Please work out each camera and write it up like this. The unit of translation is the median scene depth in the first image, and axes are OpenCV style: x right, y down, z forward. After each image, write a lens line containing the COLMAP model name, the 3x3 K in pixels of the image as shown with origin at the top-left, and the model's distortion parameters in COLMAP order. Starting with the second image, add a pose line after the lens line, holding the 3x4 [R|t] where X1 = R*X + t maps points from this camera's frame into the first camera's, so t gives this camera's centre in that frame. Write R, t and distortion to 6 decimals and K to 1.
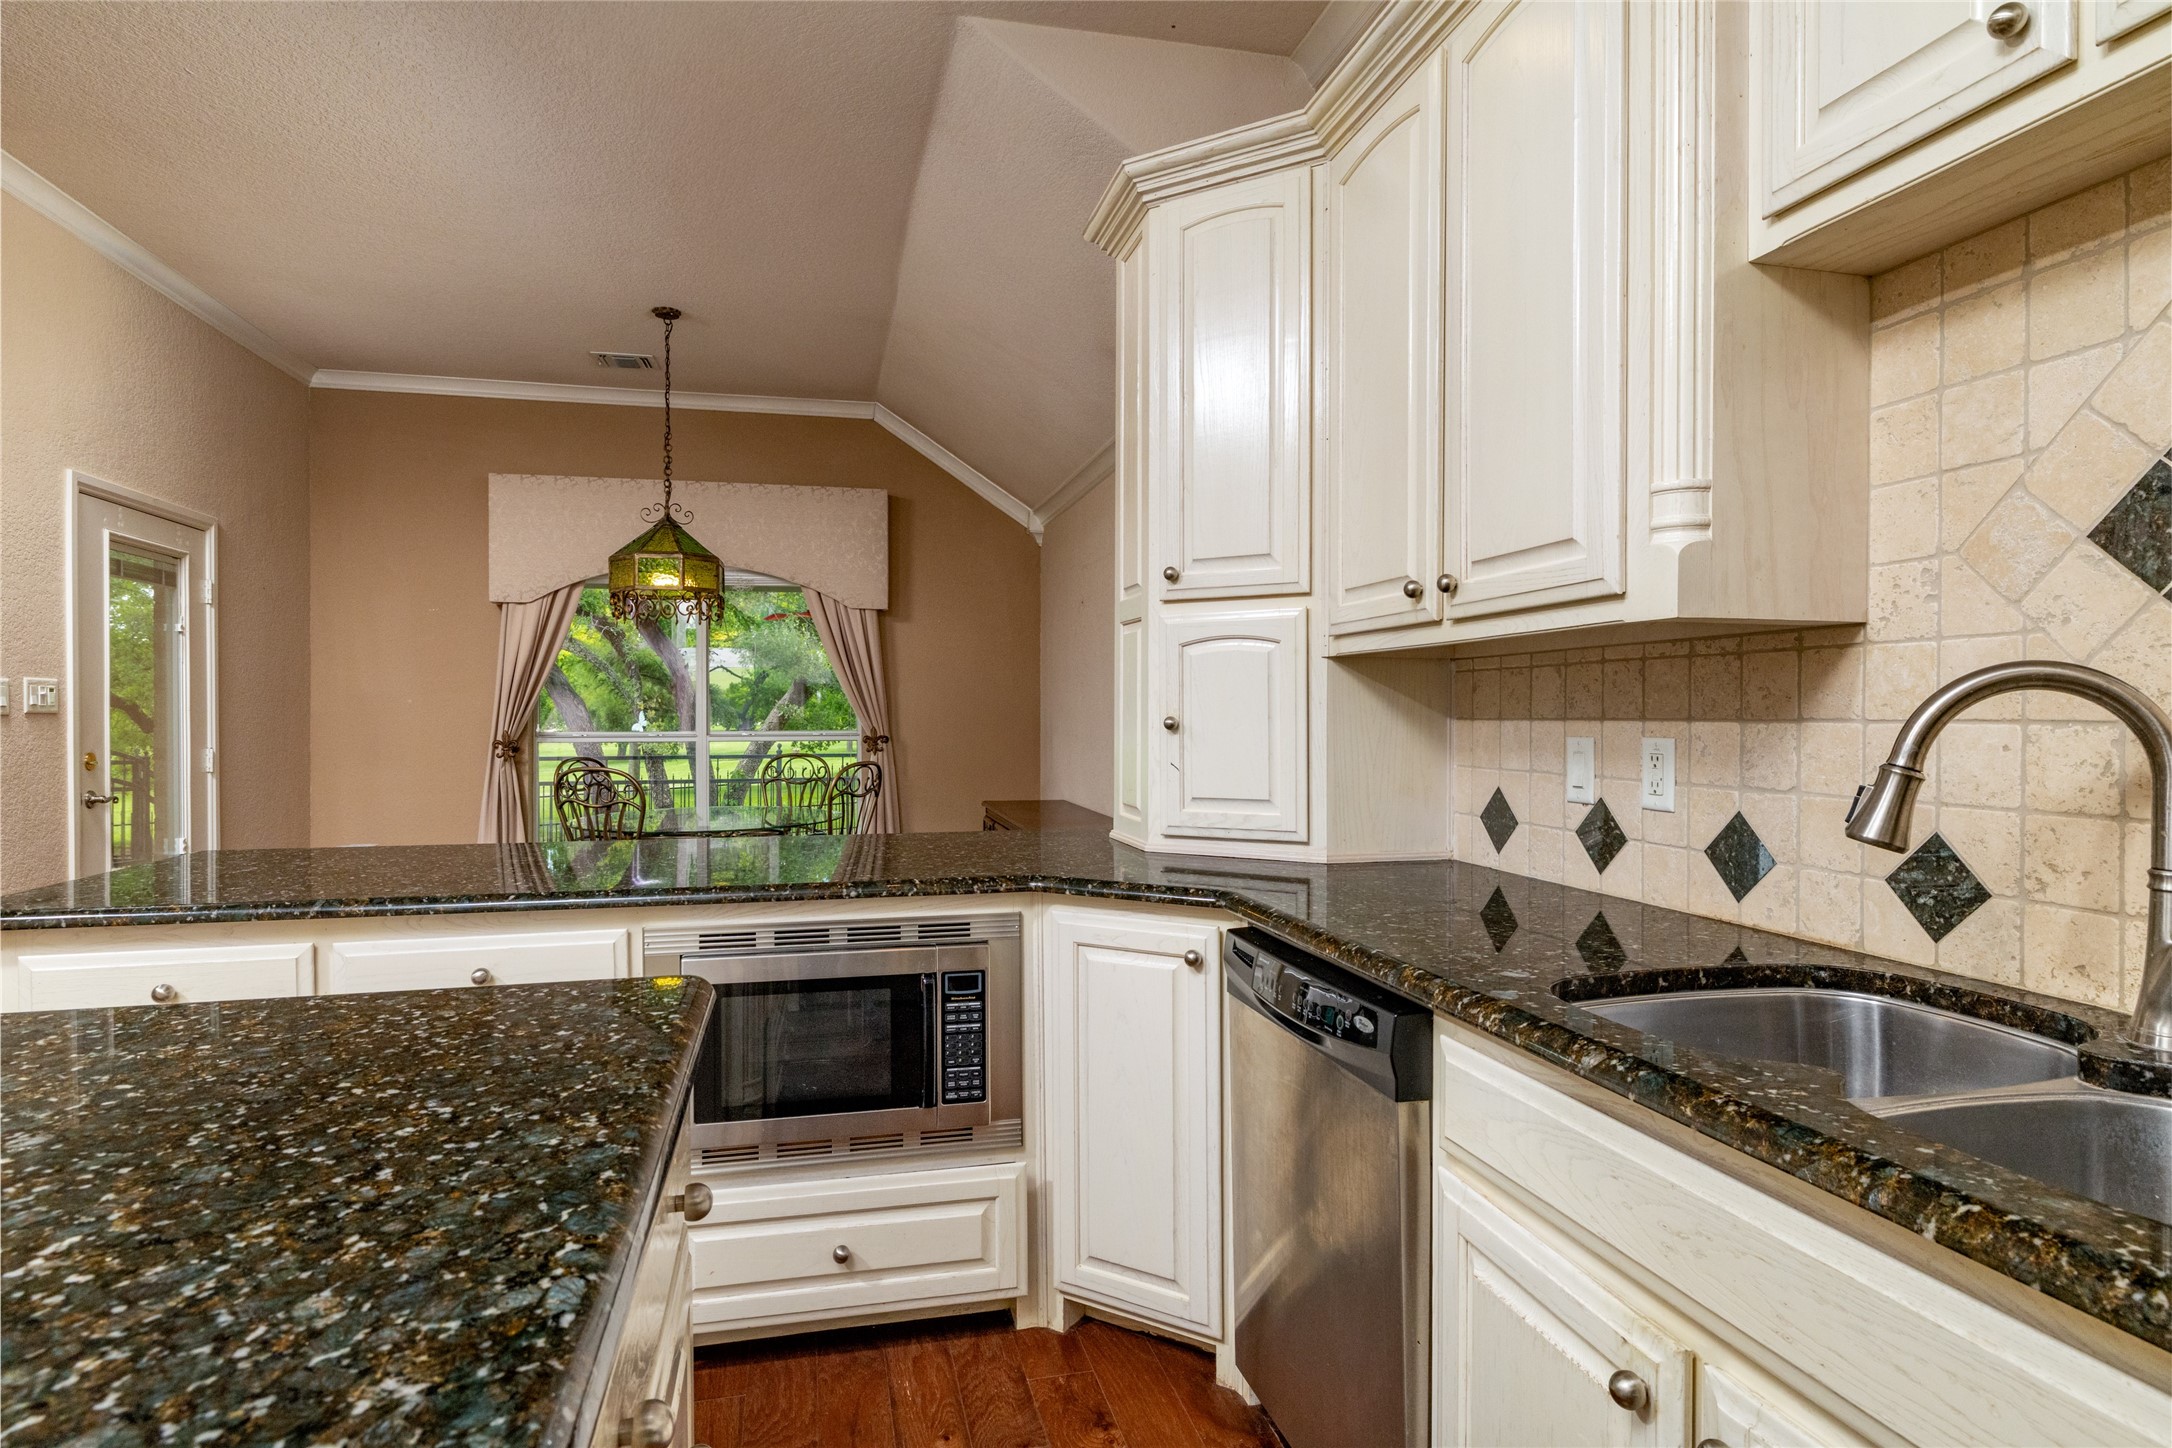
lens RADIAL K [[1159.9, 0, 1086.0], [0, 1159.9, 724.0], [0, 0, 1]] dist [0.002930, 0.000749]
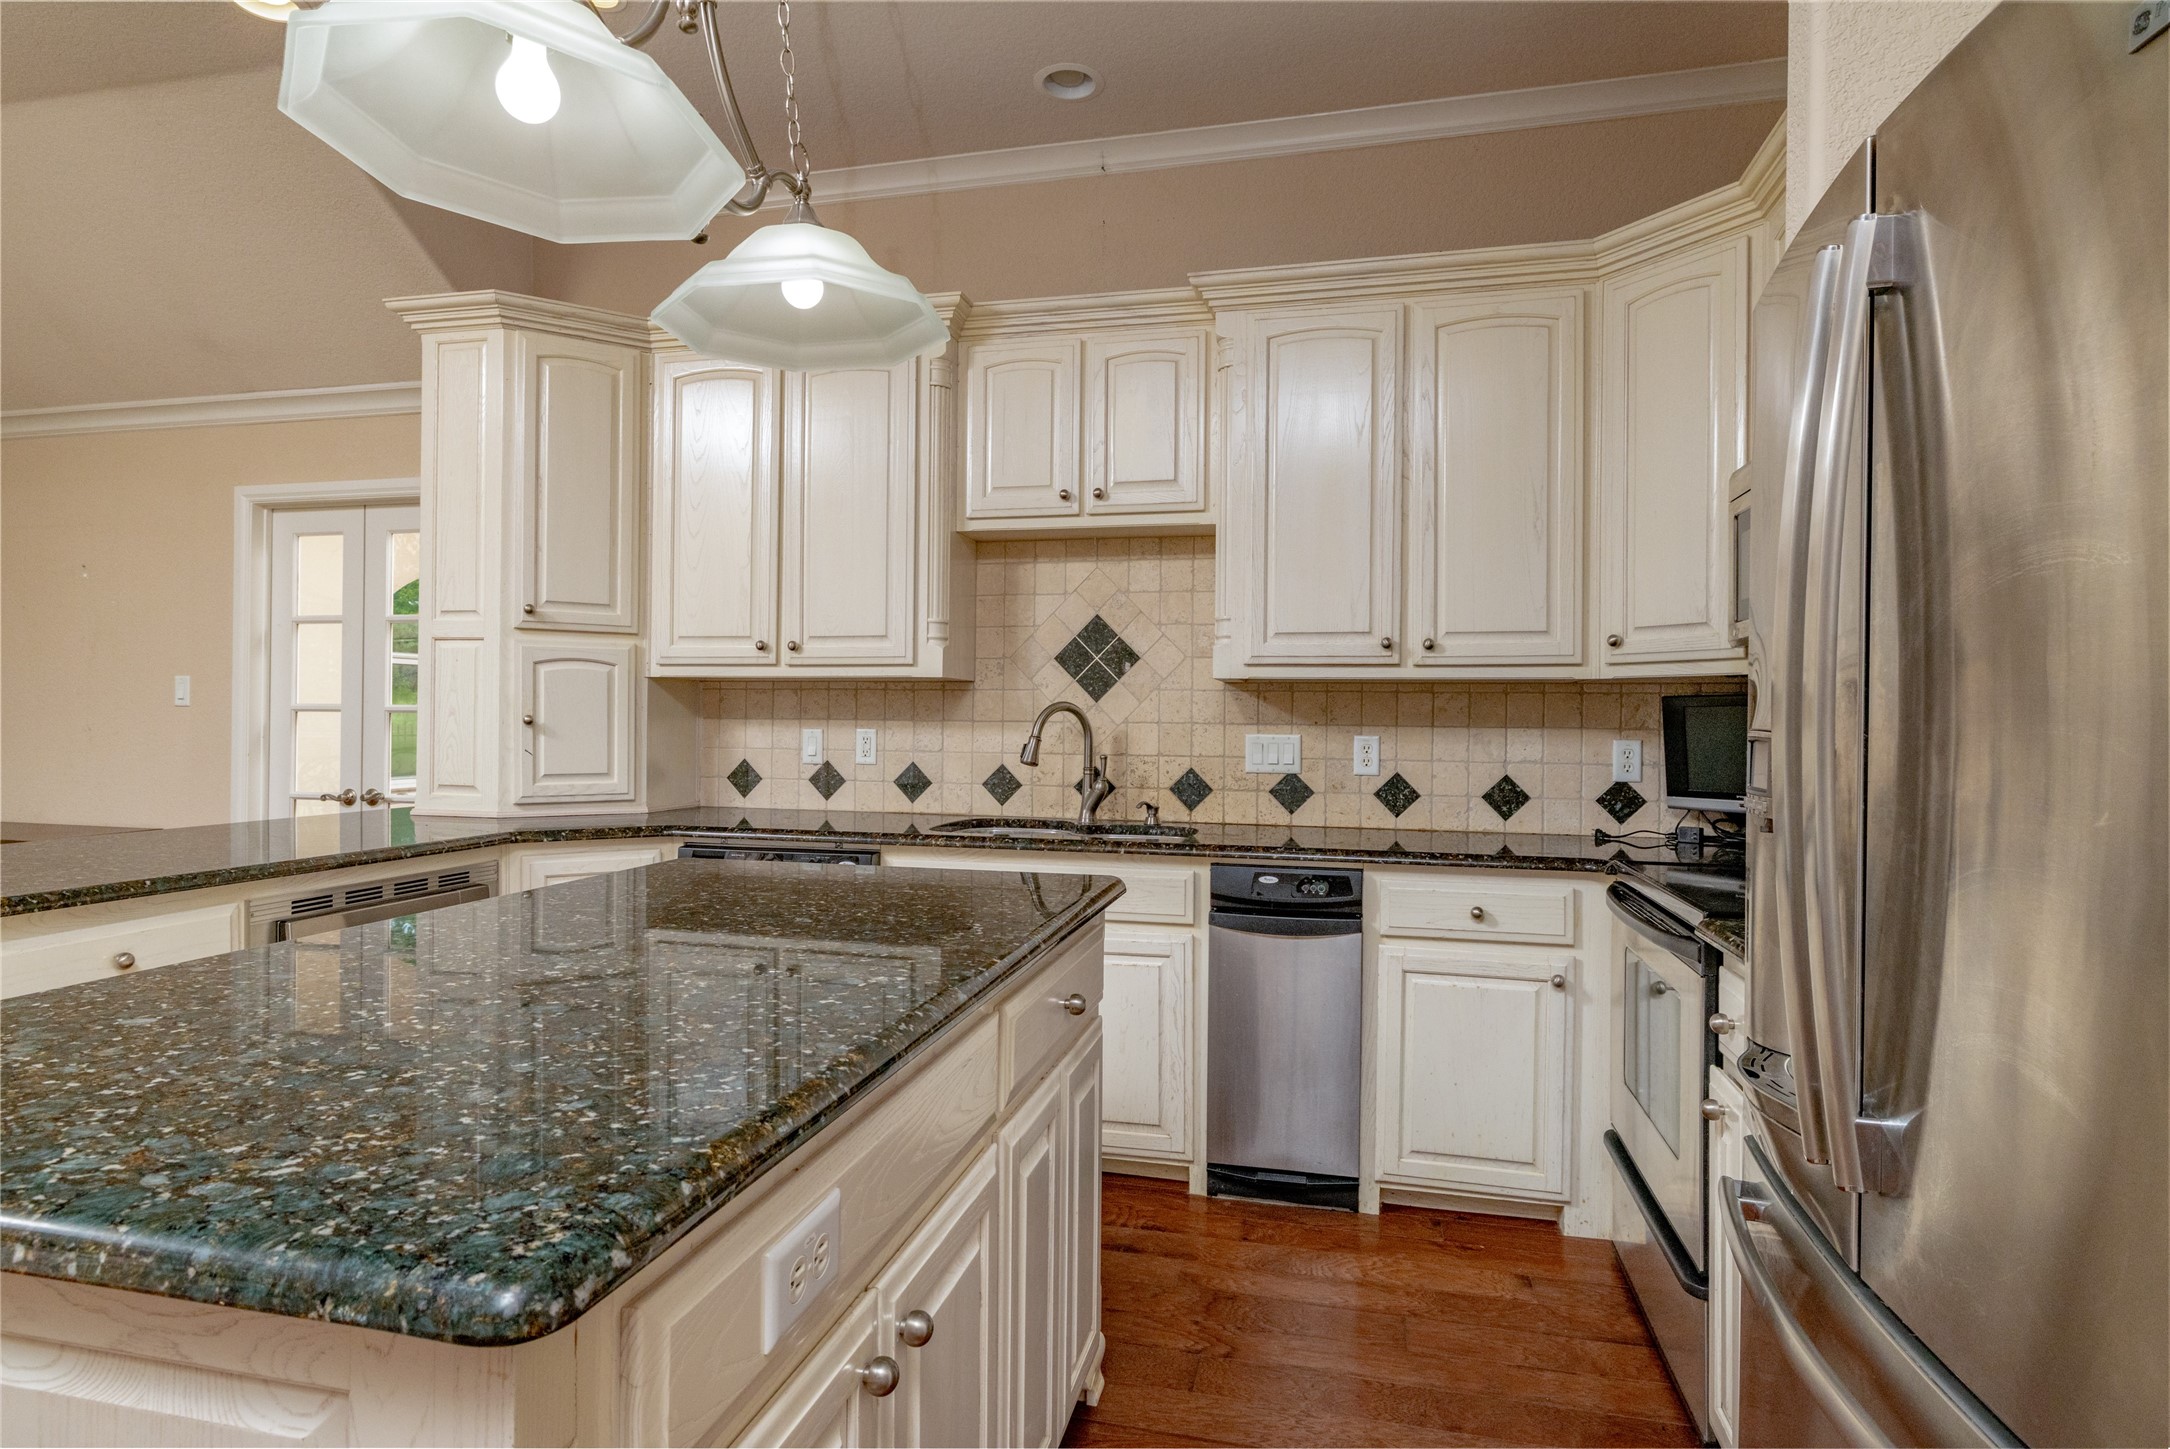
lens RADIAL K [[1158.9, 0, 1085.0], [0, 1158.9, 724.5], [0, 0, 1]] dist [0.002930, 0.000749]
pose [[0.454844, -0.000099, 0.890571, -1.610050], [-0.003287, 0.999993, 0.001789, -0.000608], [-0.890565, -0.003741, 0.454840, -0.373611]]
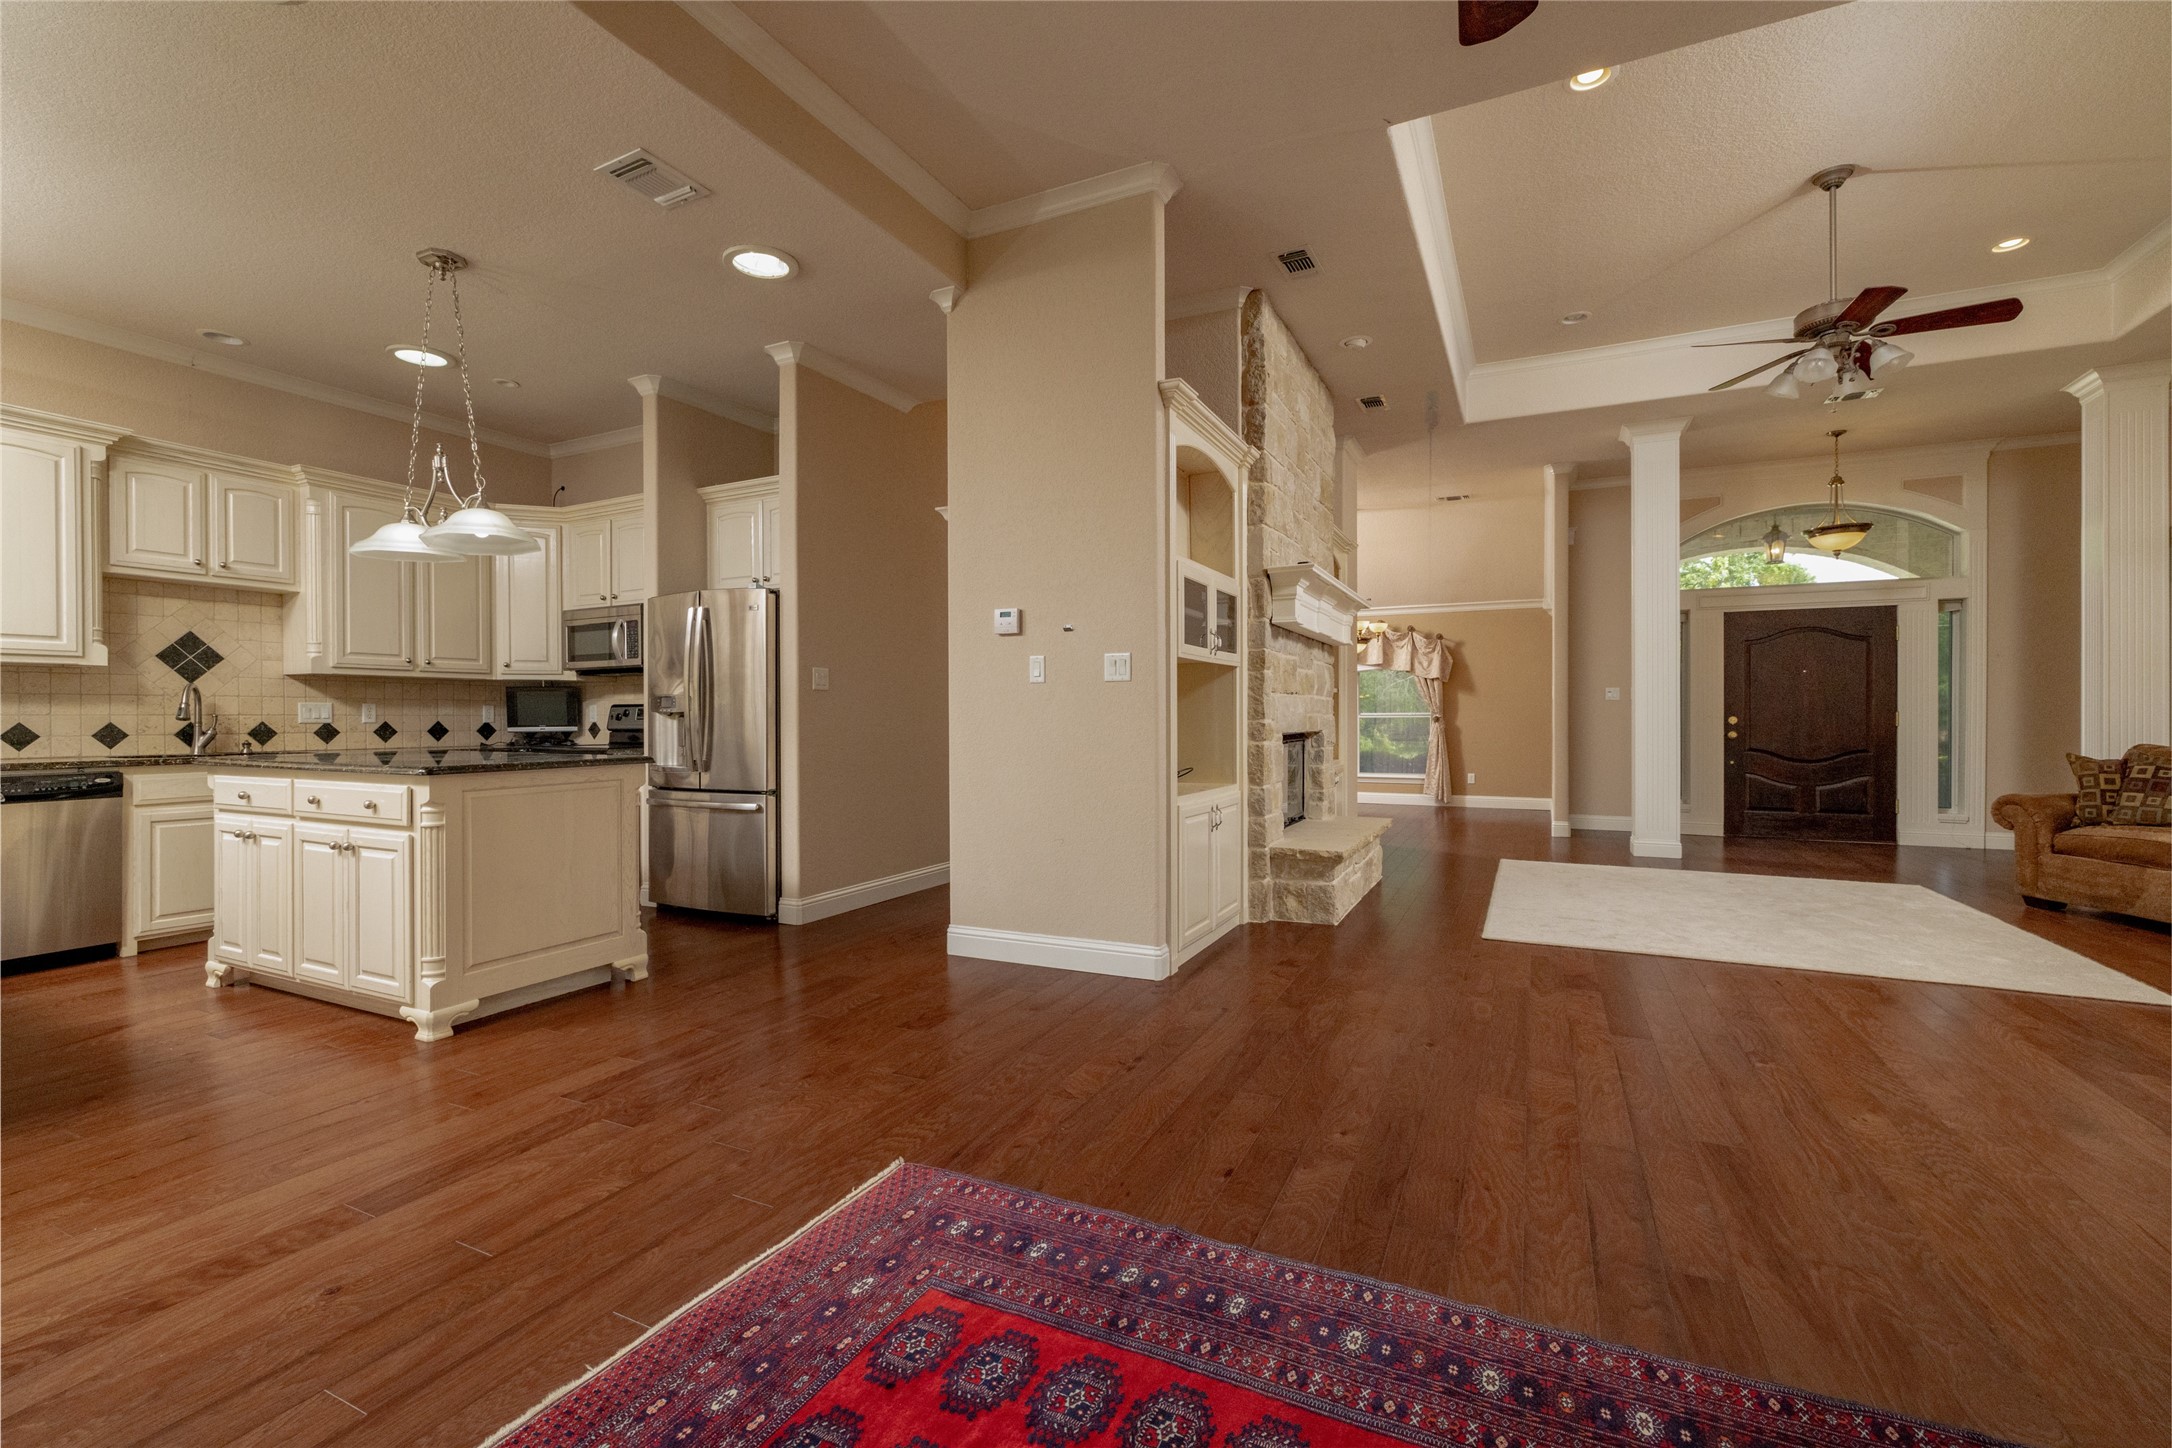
lens RADIAL K [[927.6, 0, 1086.0], [0, 927.6, 718.1], [0, 0, 1]] dist [-0.000486, 0.000258]
pose [[-0.776931, -0.000150, 0.629586, -4.197280], [0.006520, 0.999944, 0.008284, 0.079804], [-0.629552, 0.010541, -0.776887, 1.467475]]
